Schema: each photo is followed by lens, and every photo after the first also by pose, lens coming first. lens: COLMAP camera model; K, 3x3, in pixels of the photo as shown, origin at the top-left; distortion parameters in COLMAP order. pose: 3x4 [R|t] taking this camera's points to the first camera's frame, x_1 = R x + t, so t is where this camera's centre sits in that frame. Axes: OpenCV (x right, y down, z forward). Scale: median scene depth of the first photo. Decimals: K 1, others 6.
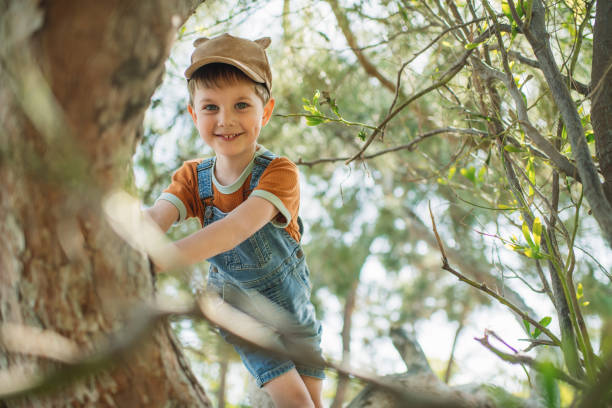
lens RADIAL K [[625.9, 0, 306.0], [0, 625.9, 204.0], [0, 0, 1]] dist [-0.039466, -0.010357]
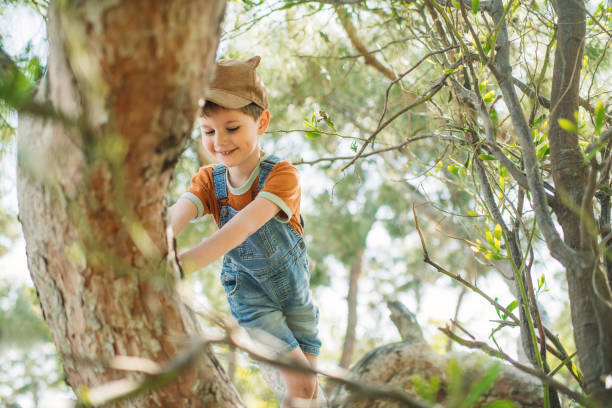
lens RADIAL K [[625.9, 0, 306.0], [0, 625.9, 204.0], [0, 0, 1]] dist [-0.039466, -0.010357]
pose [[0.999896, -0.008030, -0.011941, 0.012758], [0.008722, 0.998216, 0.059065, -0.072474], [0.011446, -0.059163, 0.998183, -0.157311]]
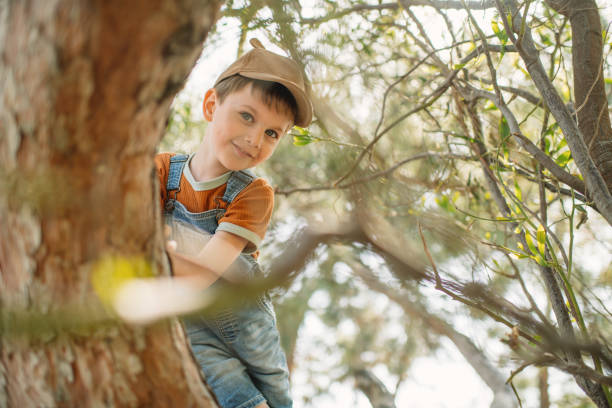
lens RADIAL K [[625.9, 0, 306.0], [0, 625.9, 204.0], [0, 0, 1]] dist [-0.039466, -0.010357]
pose [[0.993573, -0.008518, 0.112872, -0.092978], [0.019178, 0.995415, -0.093703, 0.057352], [-0.111557, 0.095265, 0.989181, 0.032438]]
